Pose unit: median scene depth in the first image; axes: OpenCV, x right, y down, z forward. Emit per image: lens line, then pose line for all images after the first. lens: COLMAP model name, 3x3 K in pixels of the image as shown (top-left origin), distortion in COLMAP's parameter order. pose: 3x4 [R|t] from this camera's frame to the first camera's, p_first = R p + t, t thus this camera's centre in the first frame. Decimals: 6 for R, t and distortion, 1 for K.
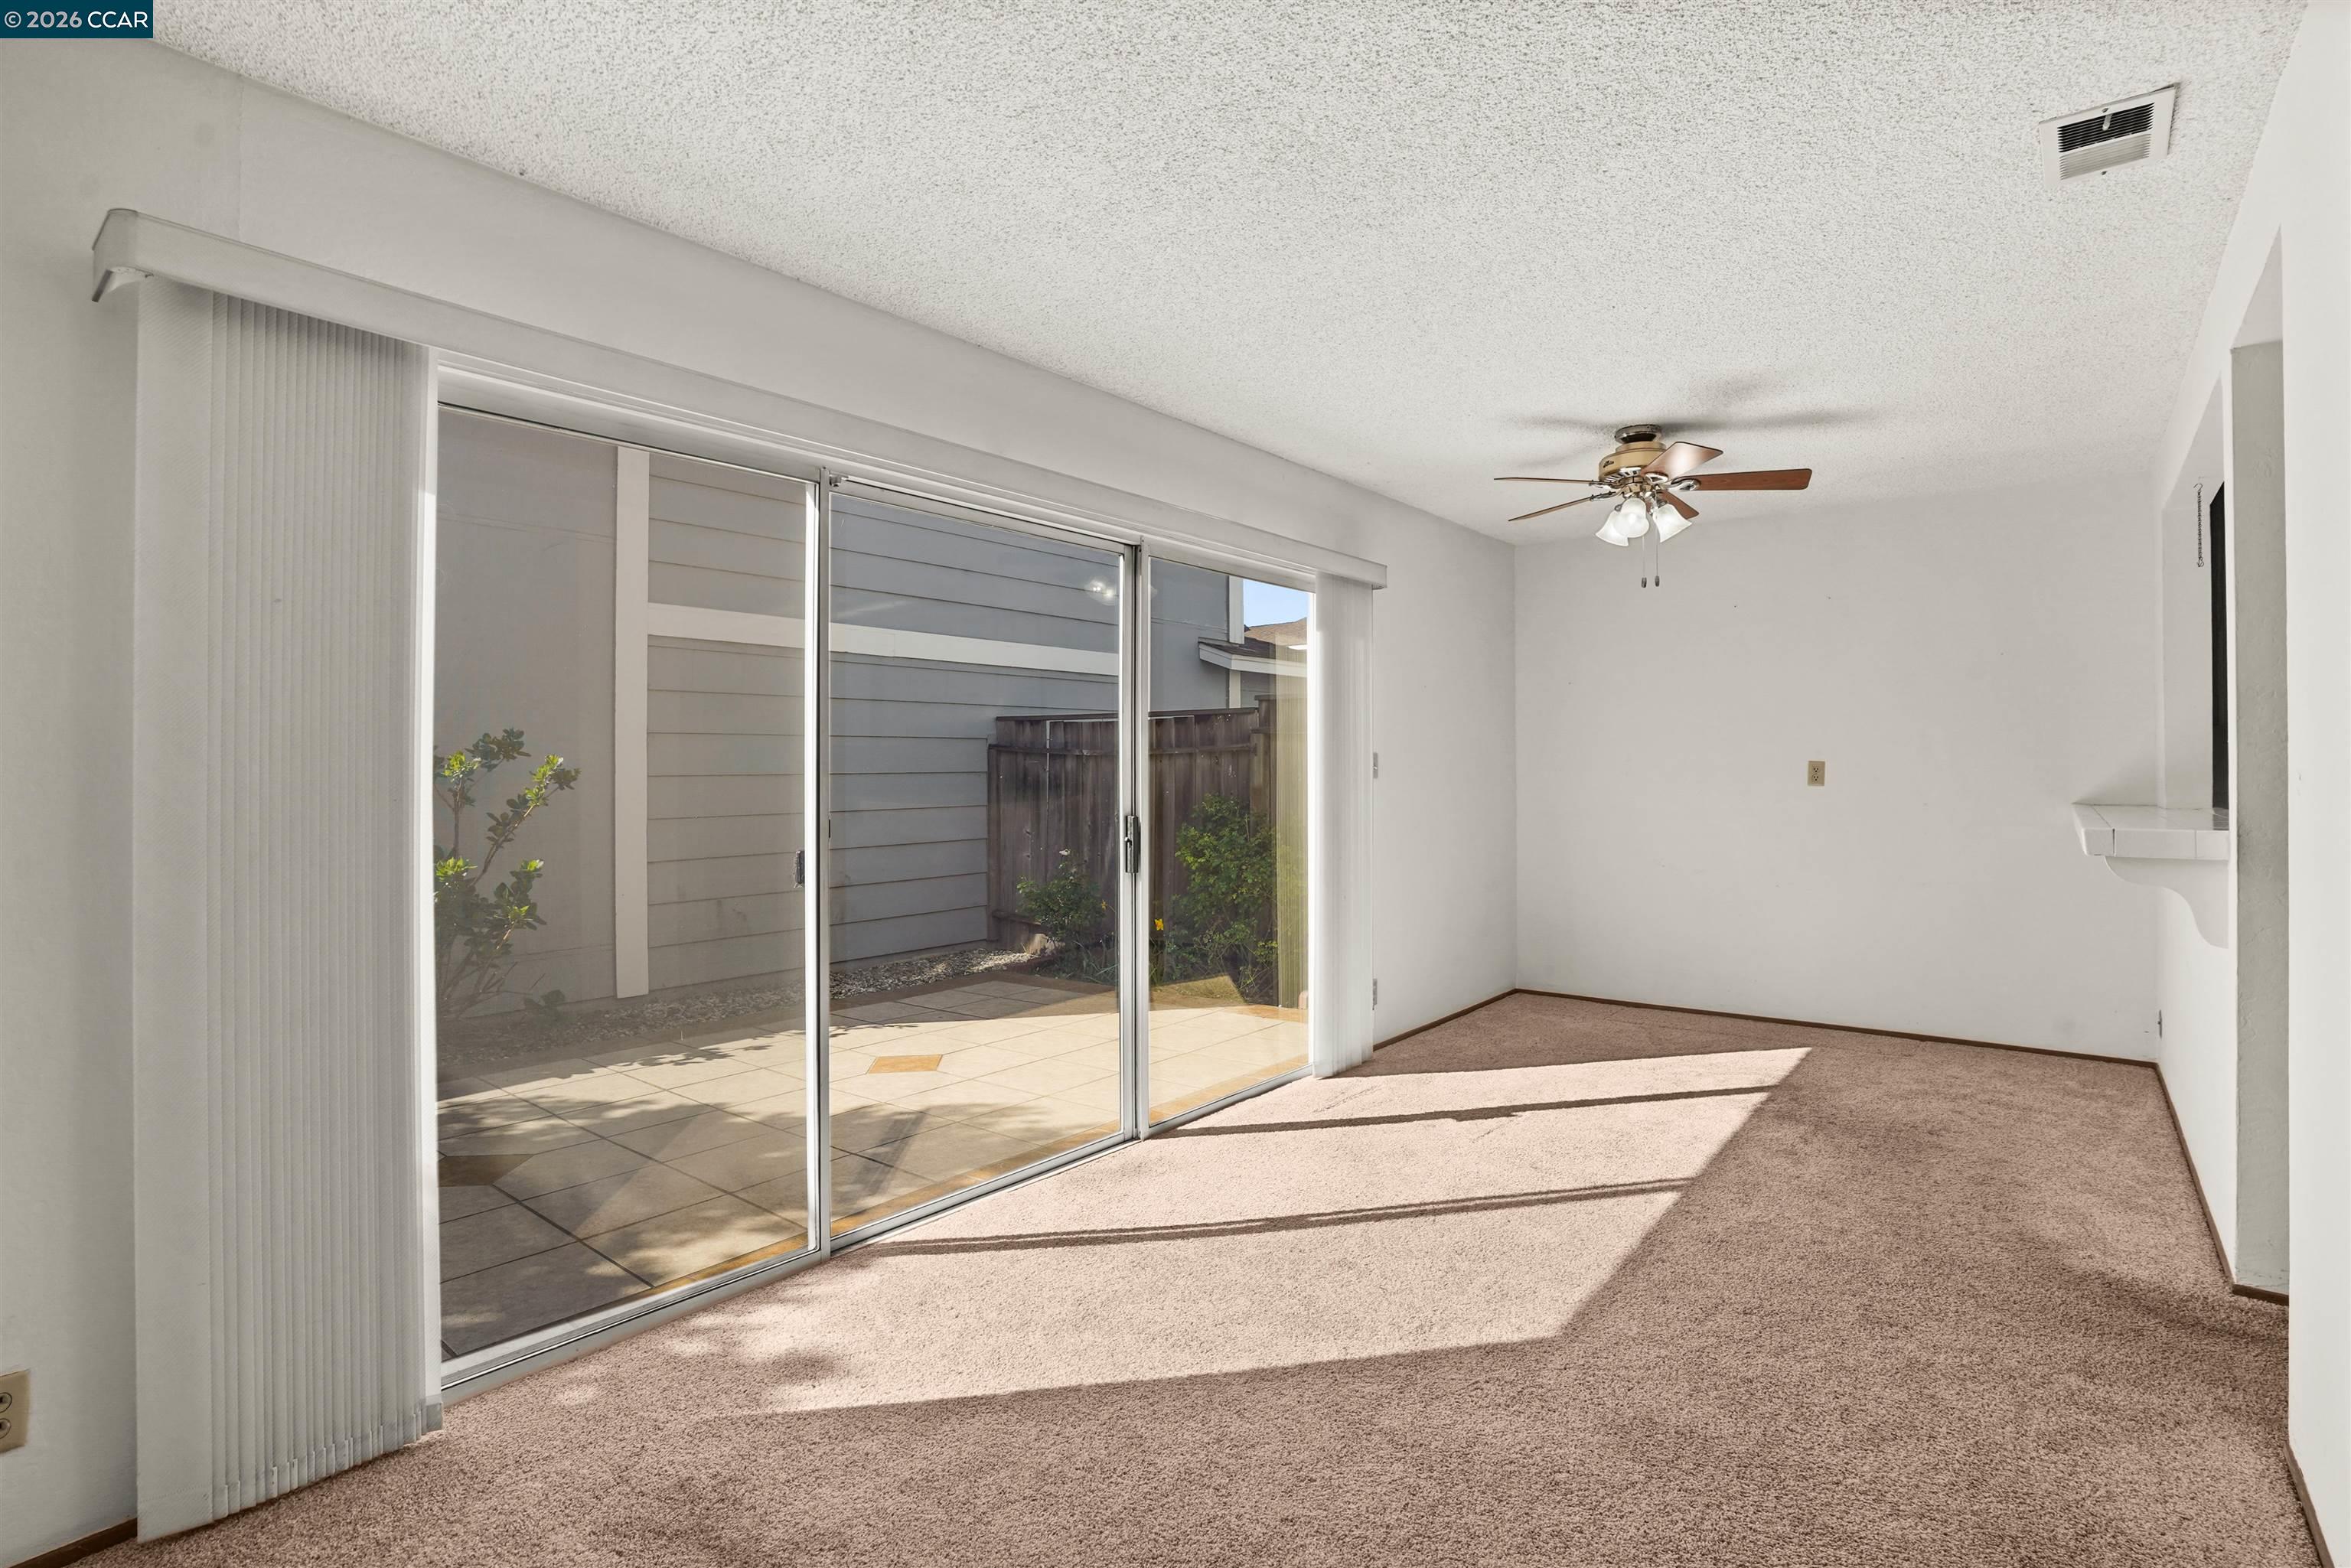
lens RADIAL K [[1118.4, 0, 1183.4], [0, 1118.4, 752.9], [0, 0, 1]] dist [-0.055774, 0.013445]
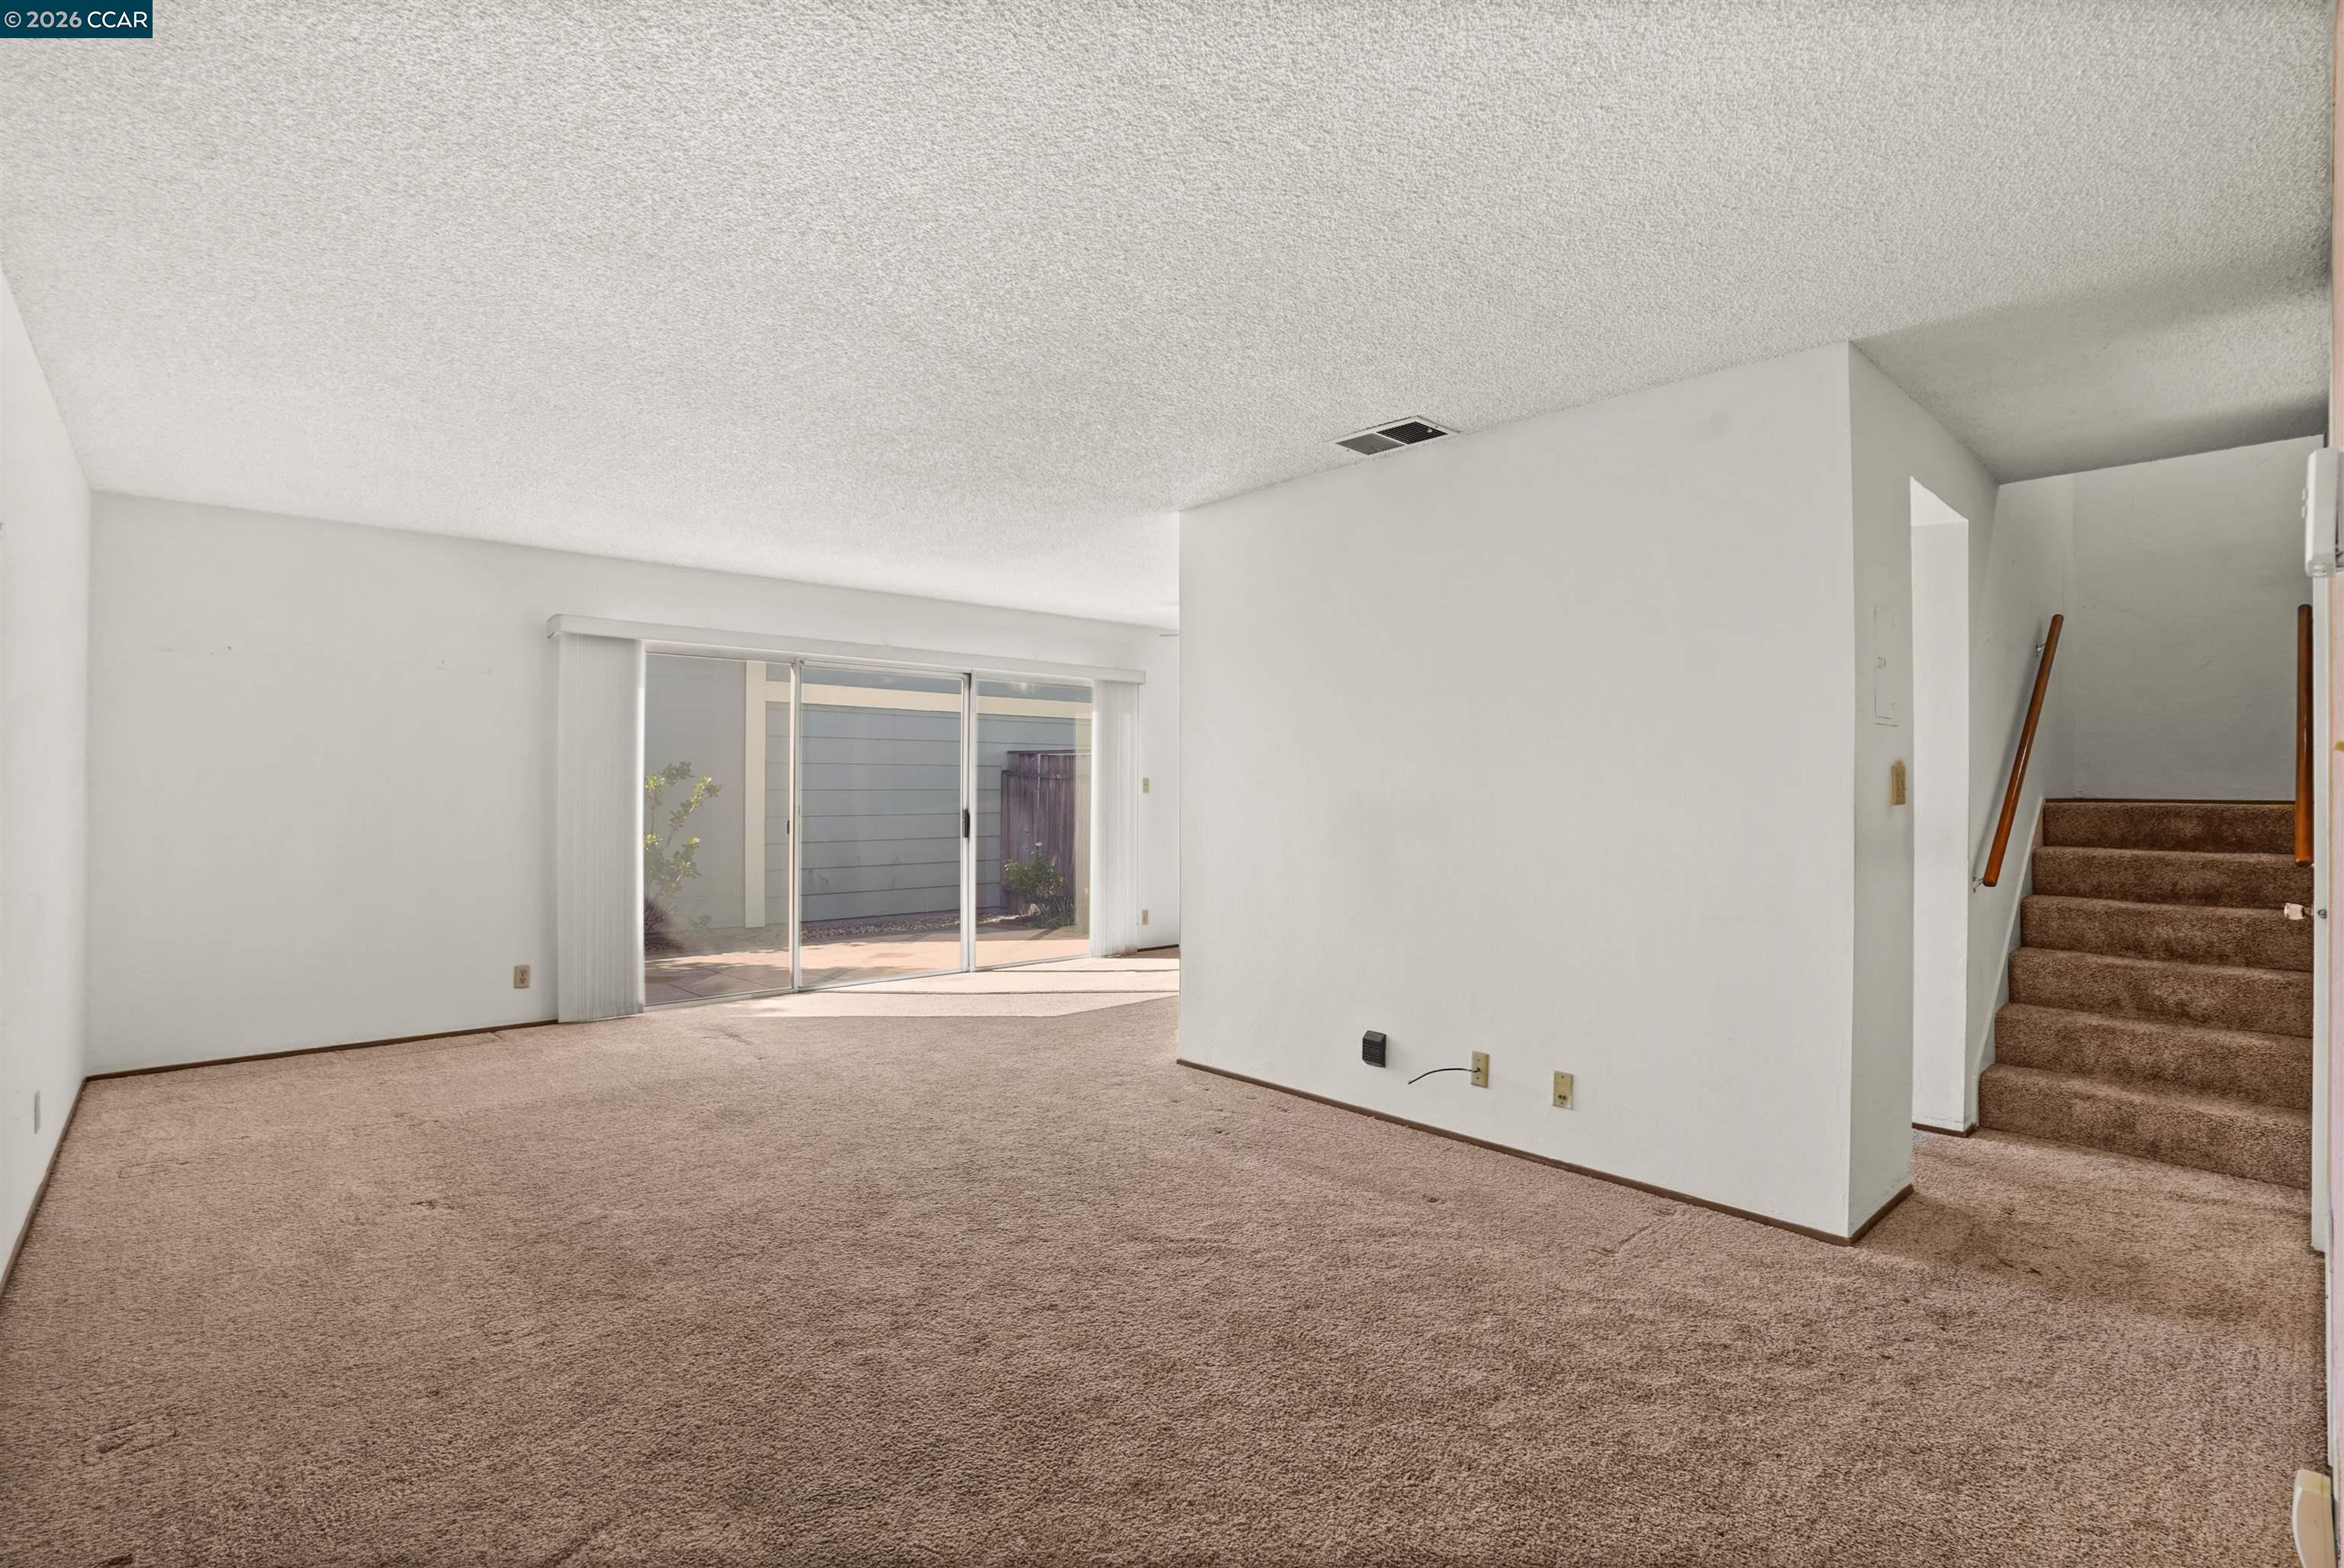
lens RADIAL K [[1115.1, 0, 1177.3], [0, 1115.1, 792.6], [0, 0, 1]] dist [-0.055774, 0.013445]
pose [[0.989771, 0.008092, -0.142436, 0.581262], [-0.005689, 0.999835, 0.017269, -0.011155], [0.142553, -0.016282, 0.989653, -0.870048]]
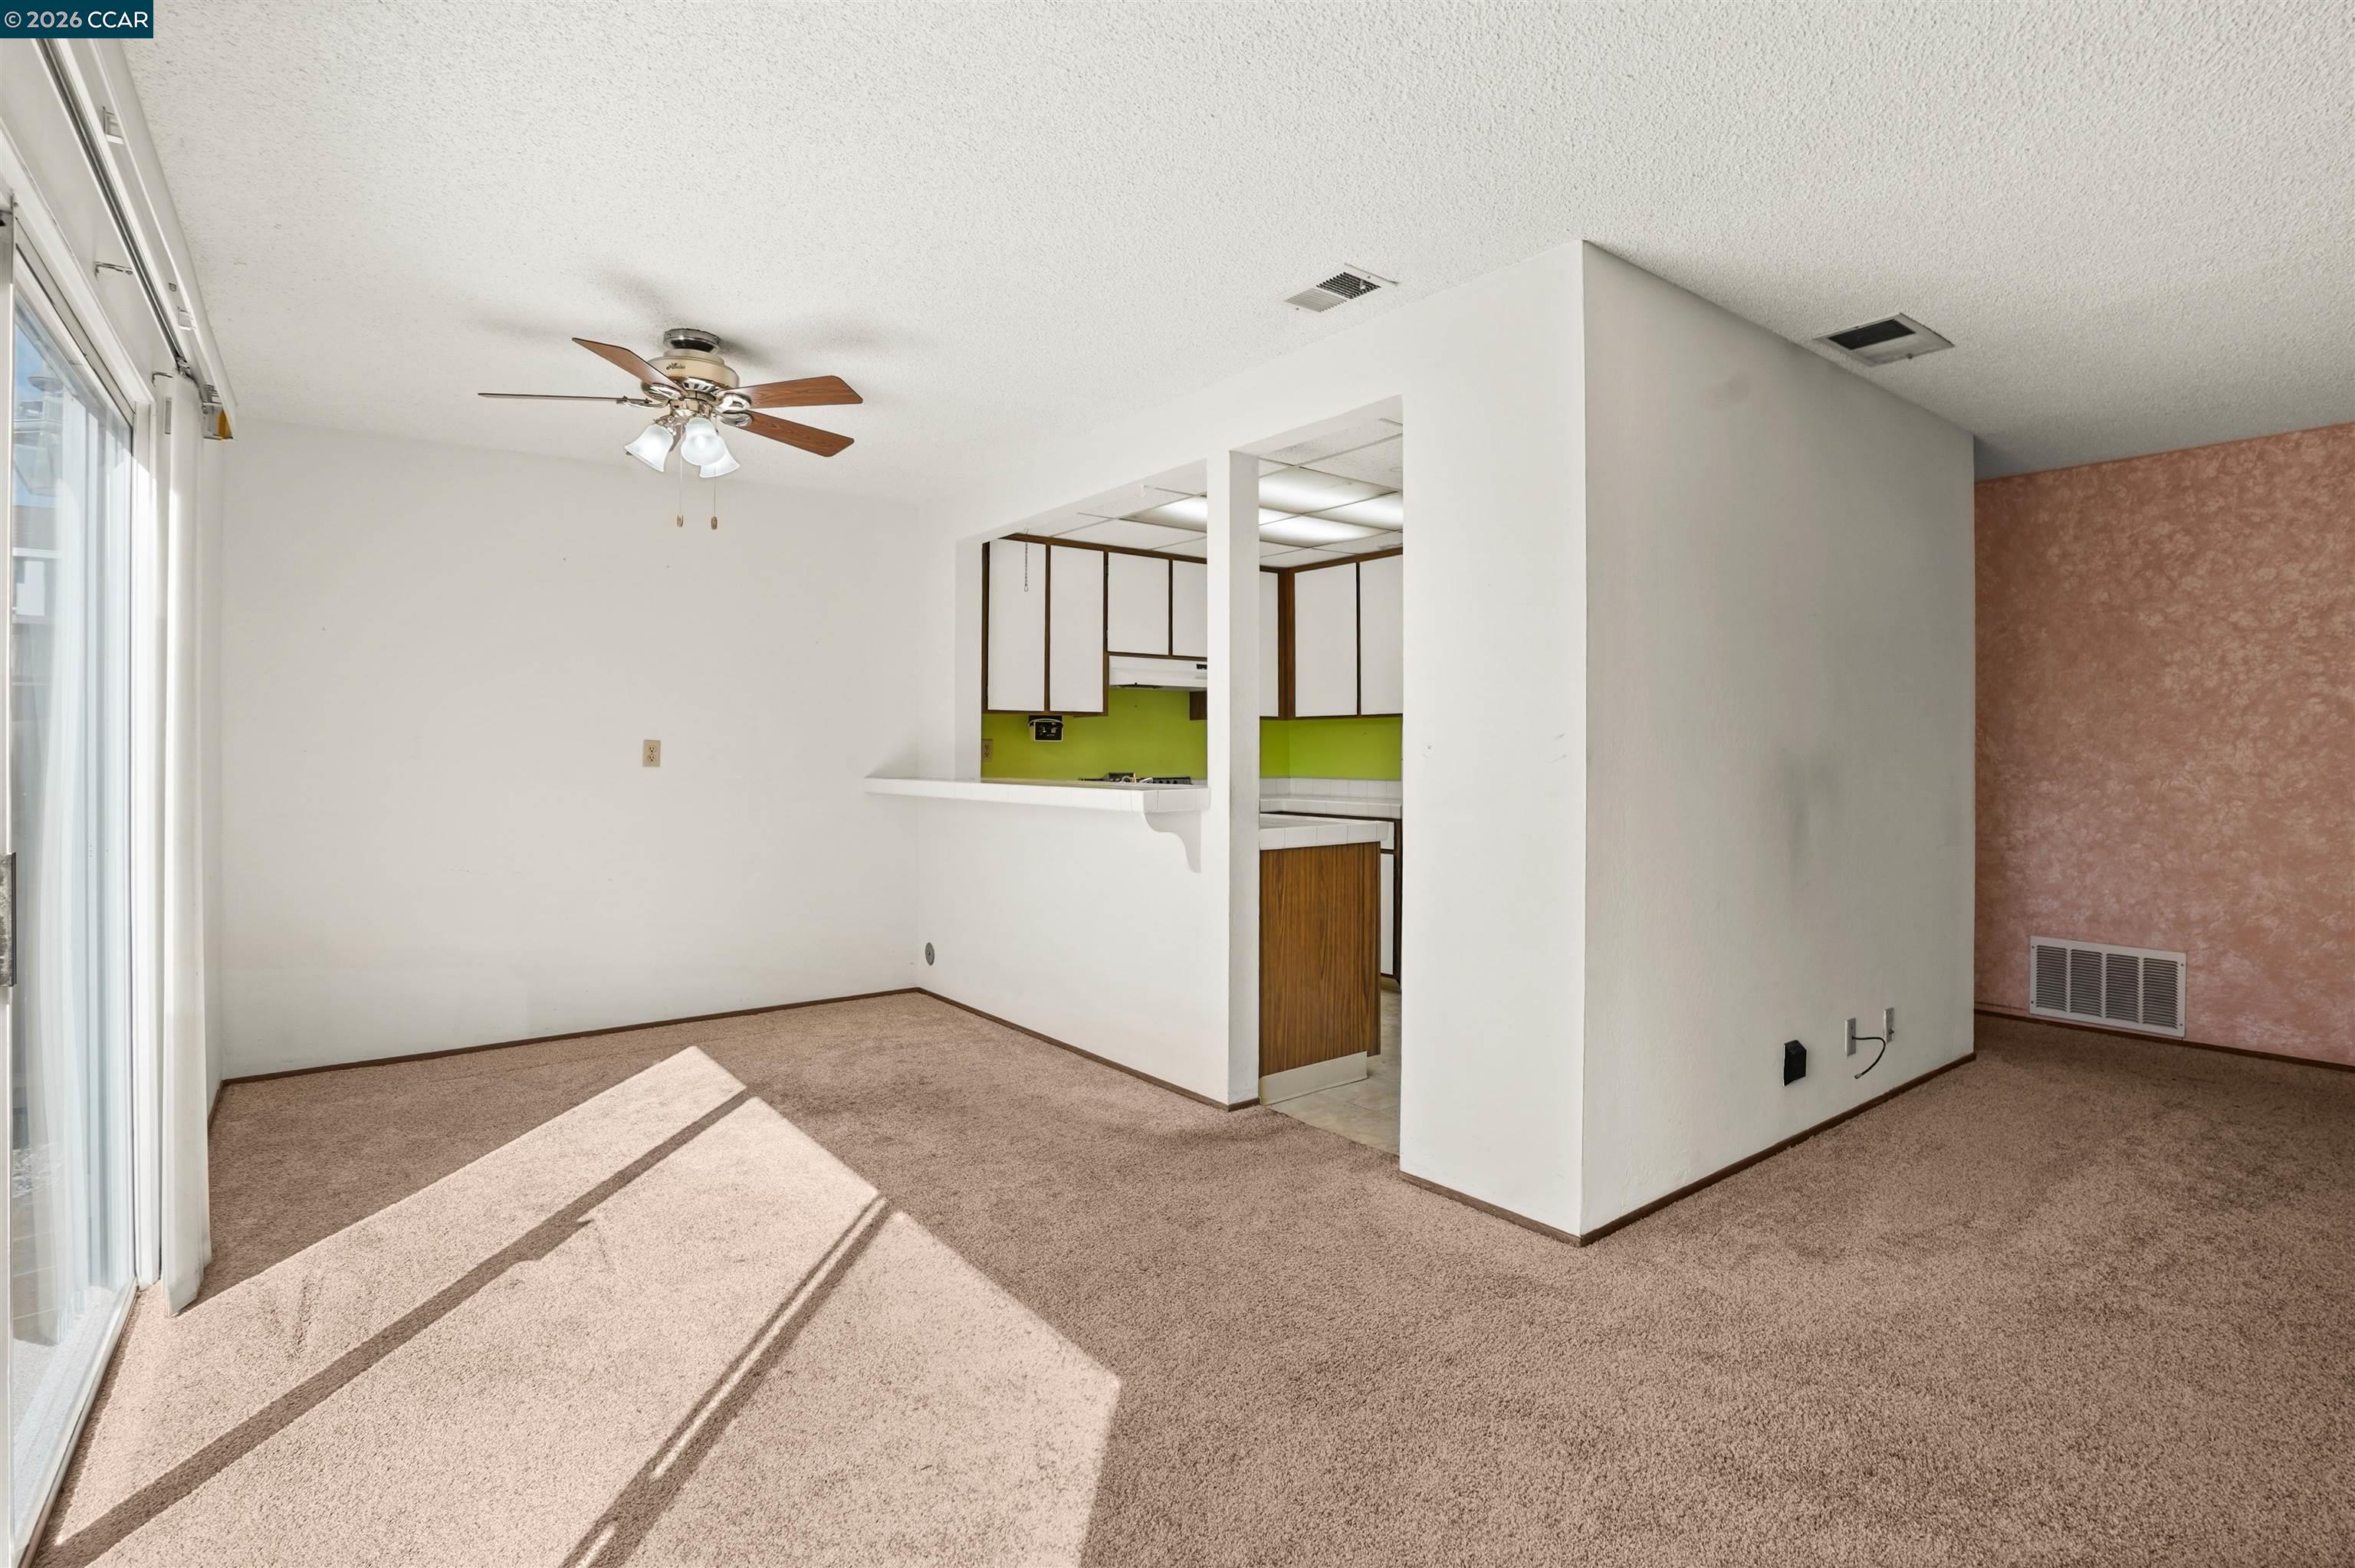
lens RADIAL K [[1120.2, 0, 1208.2], [0, 1120.2, 752.4], [0, 0, 1]] dist [-0.055774, 0.013445]
pose [[0.220726, 0.001872, 0.975334, -0.309278], [-0.012905, 0.999916, 0.001002, 0.013776], [-0.975250, -0.012808, 0.220732, 0.446747]]
